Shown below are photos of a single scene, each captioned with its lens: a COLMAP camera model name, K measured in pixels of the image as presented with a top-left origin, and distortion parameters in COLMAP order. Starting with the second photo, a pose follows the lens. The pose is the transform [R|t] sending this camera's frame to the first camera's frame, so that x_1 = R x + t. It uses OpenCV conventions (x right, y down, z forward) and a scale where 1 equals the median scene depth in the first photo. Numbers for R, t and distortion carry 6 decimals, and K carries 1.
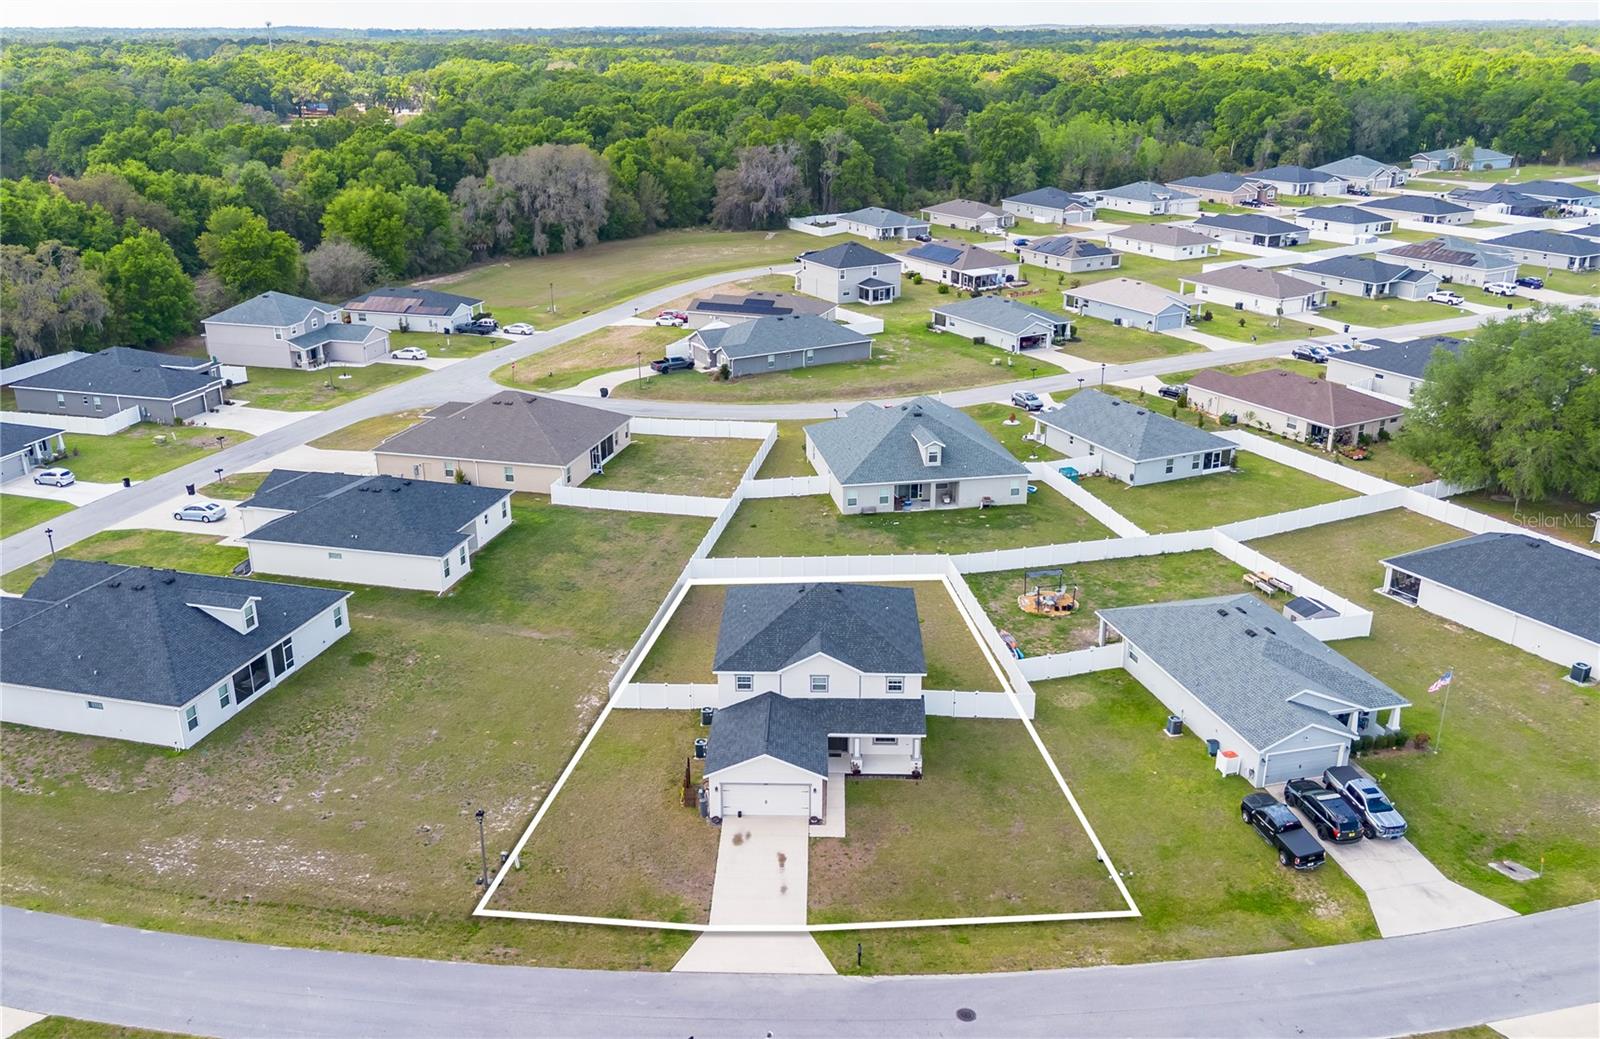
lens RADIAL K [[1327.0, 0, 785.1], [0, 1327.0, 482.2], [0, 0, 1]] dist [0.080850, -0.098661]
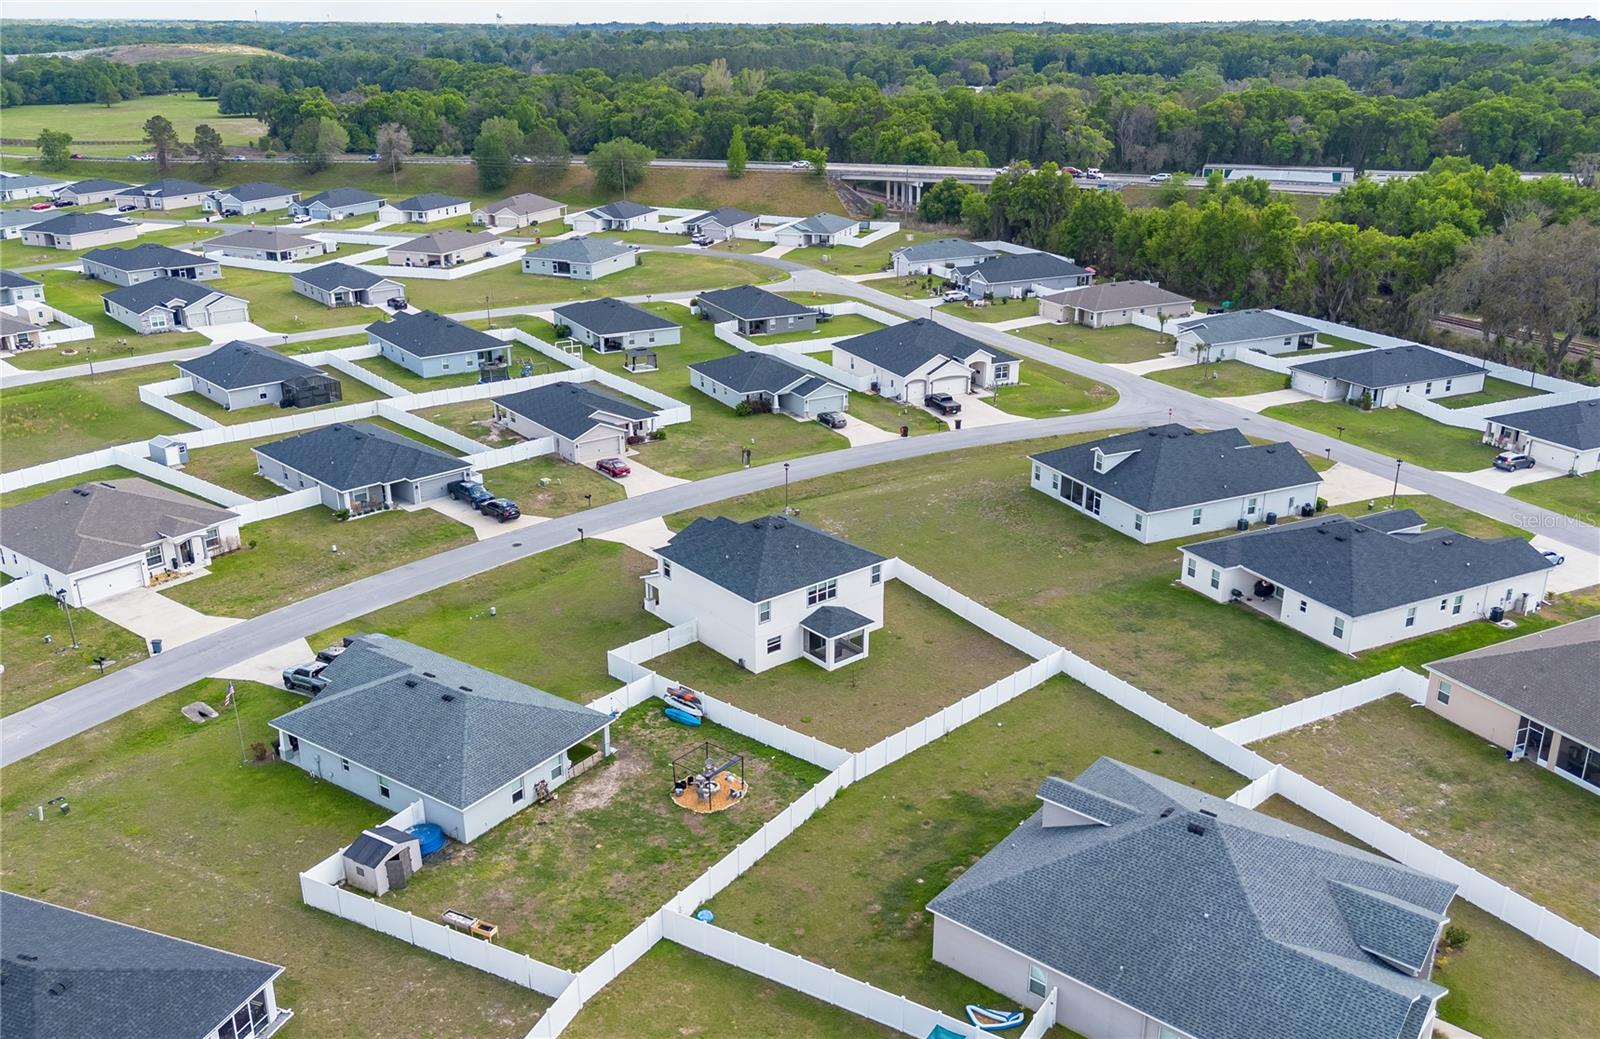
lens RADIAL K [[1325.6, 0, 830.3], [0, 1325.6, 477.9], [0, 0, 1]] dist [0.082125, -0.093658]
pose [[-0.751534, 0.212956, -0.624376, 0.458816], [-0.203860, 0.825169, 0.526818, -0.376336], [0.627405, 0.523207, -0.576730, 1.093704]]
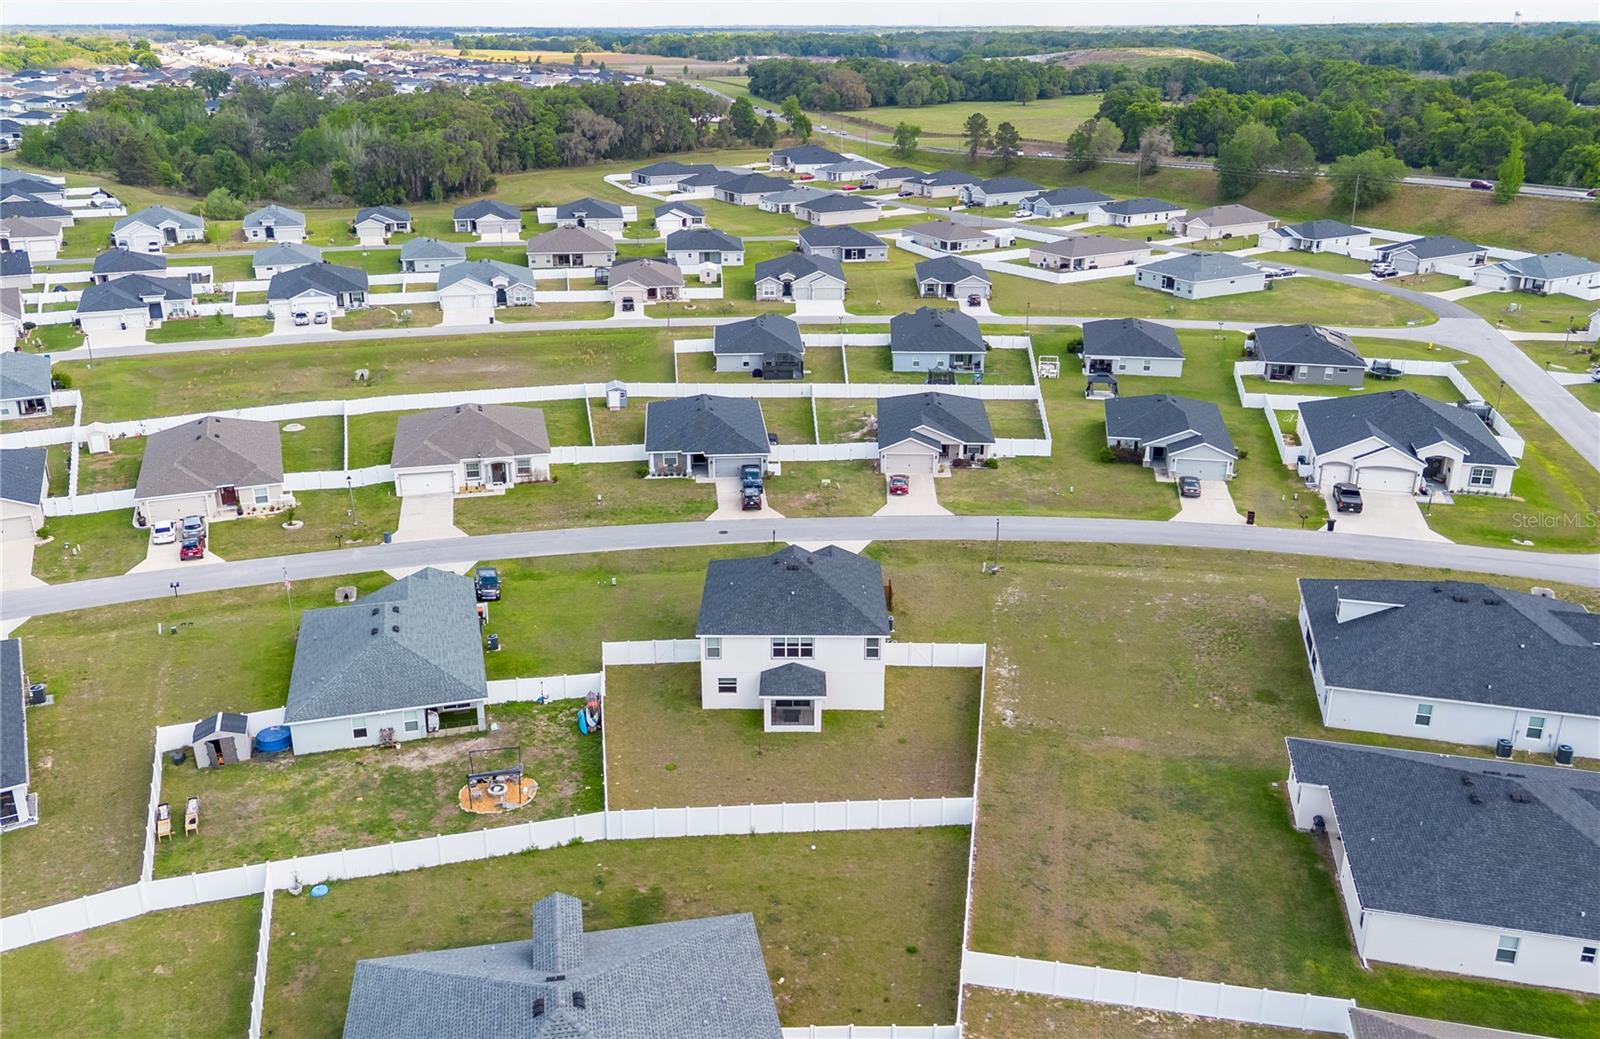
lens RADIAL K [[1327.0, 0, 785.1], [0, 1327.0, 482.2], [0, 0, 1]] dist [0.080850, -0.098661]
pose [[-0.999914, 0.008818, -0.009705, 0.027769], [0.001250, 0.800844, 0.598872, -0.403422], [0.013054, 0.598809, -0.800786, 1.186108]]
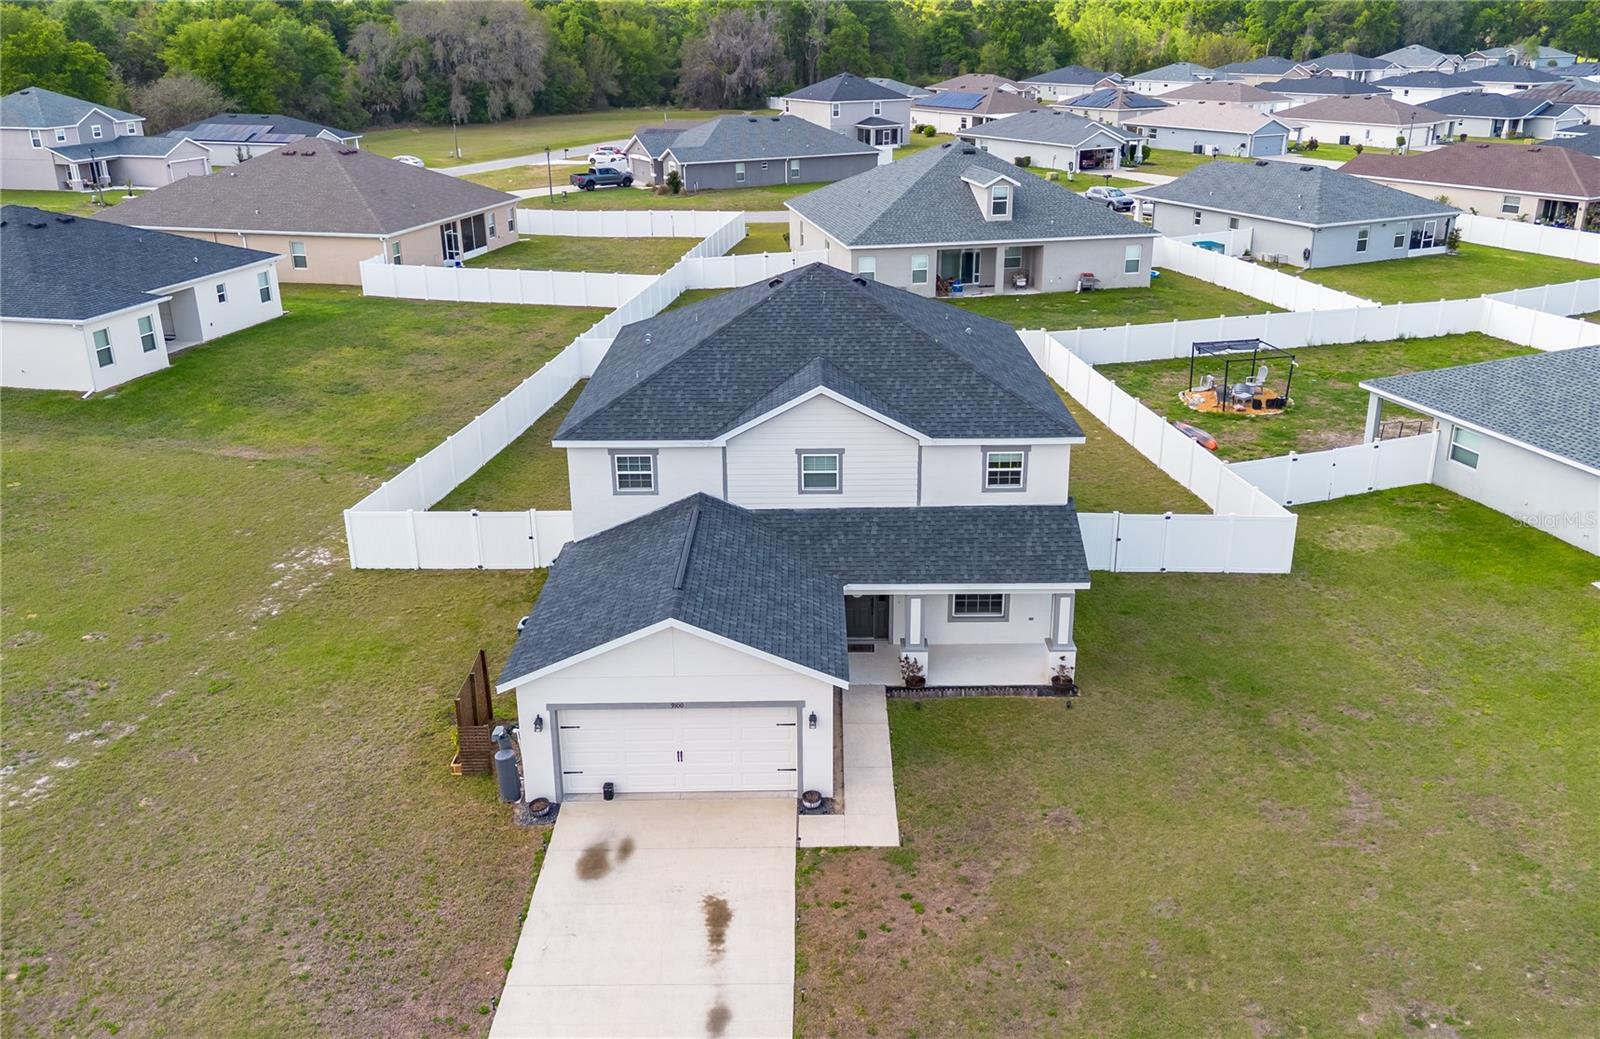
lens RADIAL K [[1332.9, 0, 833.8], [0, 1332.9, 500.2], [0, 0, 1]] dist [0.034874, -0.013985]
pose [[0.998929, -0.013699, 0.044201, 0.007254], [0.012866, 0.999735, 0.019088, 0.093225], [-0.044451, -0.018499, 0.998840, 0.361752]]
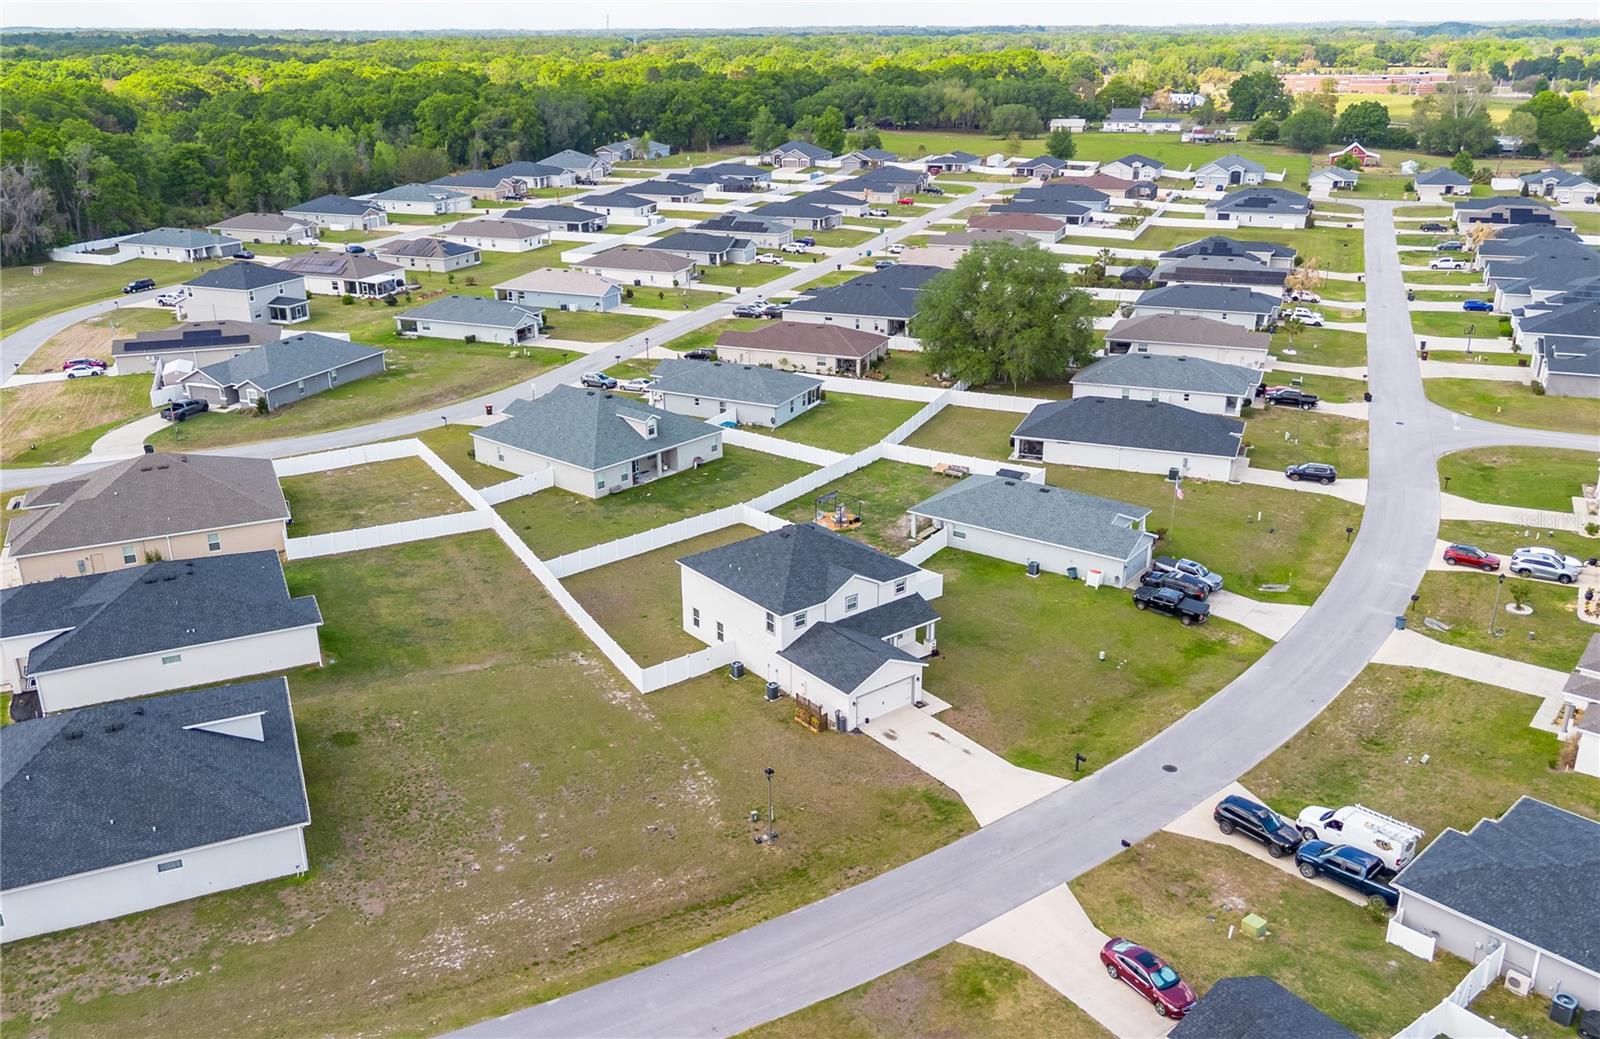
lens RADIAL K [[1311.7, 0, 805.6], [0, 1311.7, 481.1], [0, 0, 1]] dist [0.129354, -0.201787]
pose [[0.768486, -0.205203, 0.606070, -0.413204], [0.206483, 0.976039, 0.068651, -0.023872], [-0.605635, 0.072386, 0.792443, 0.066592]]
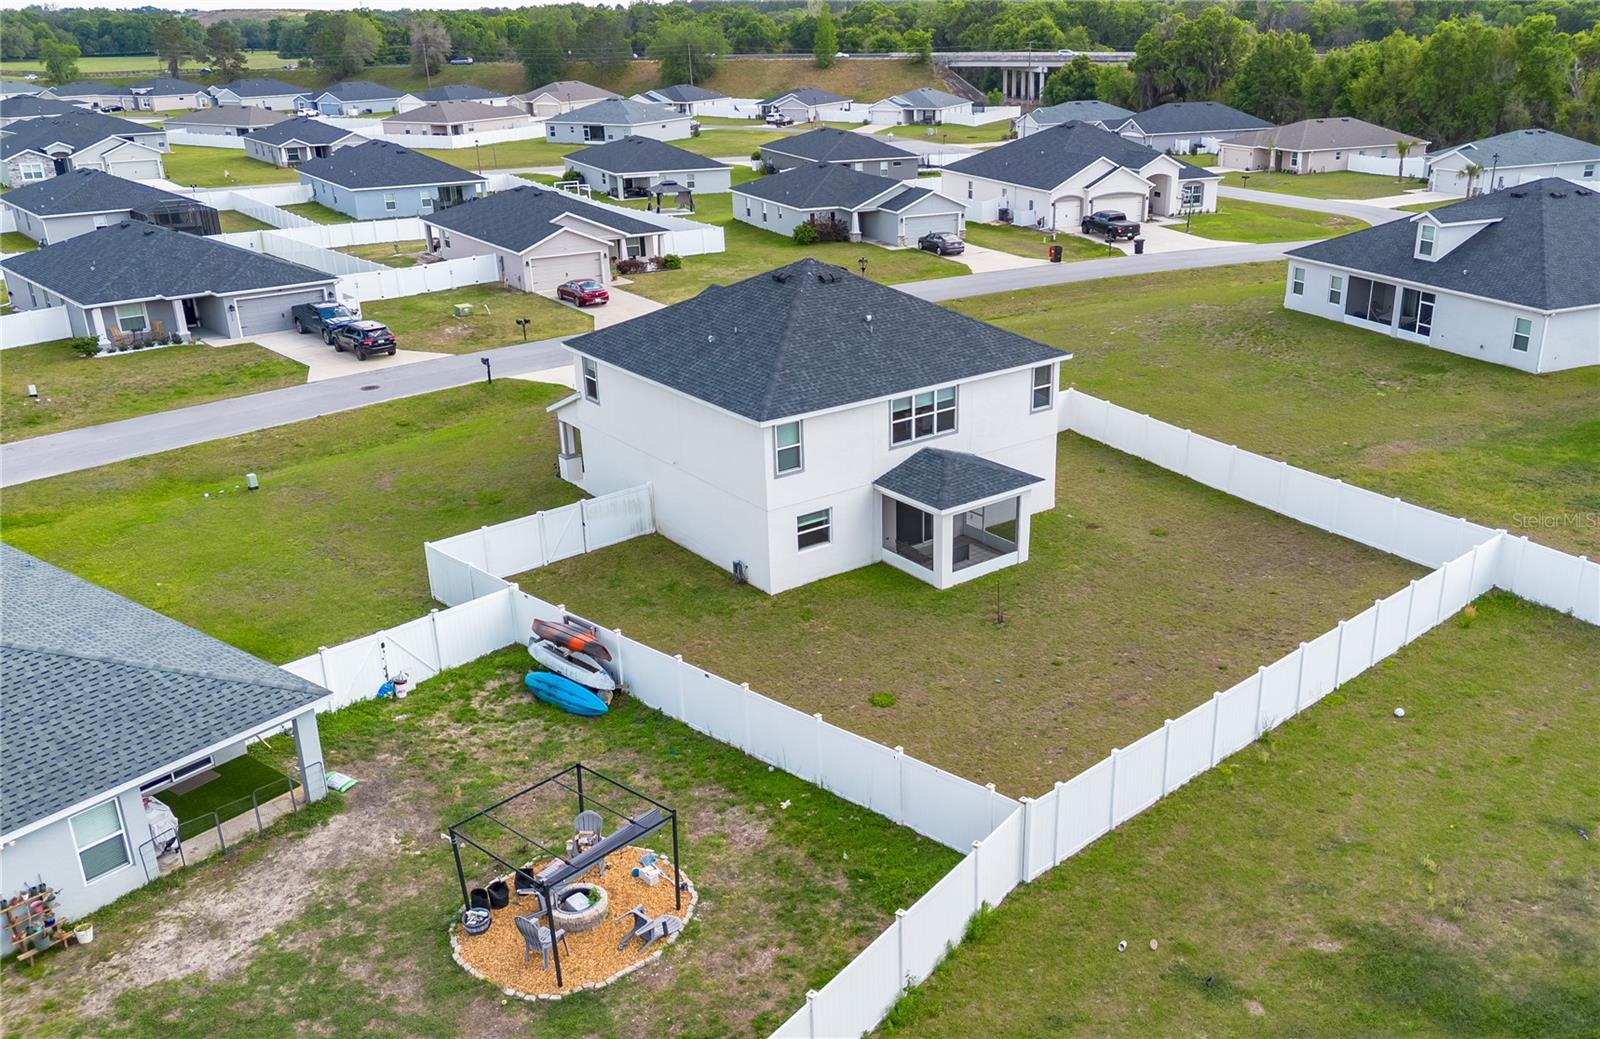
lens RADIAL K [[1318.2, 0, 914.6], [0, 1318.2, 517.0], [0, 0, 1]] dist [0.037260, -0.009603]
pose [[-0.761027, 0.237112, -0.603834, 0.219345], [-0.193047, 0.805864, 0.559746, -0.096050], [0.619331, 0.542551, -0.567510, 0.895179]]
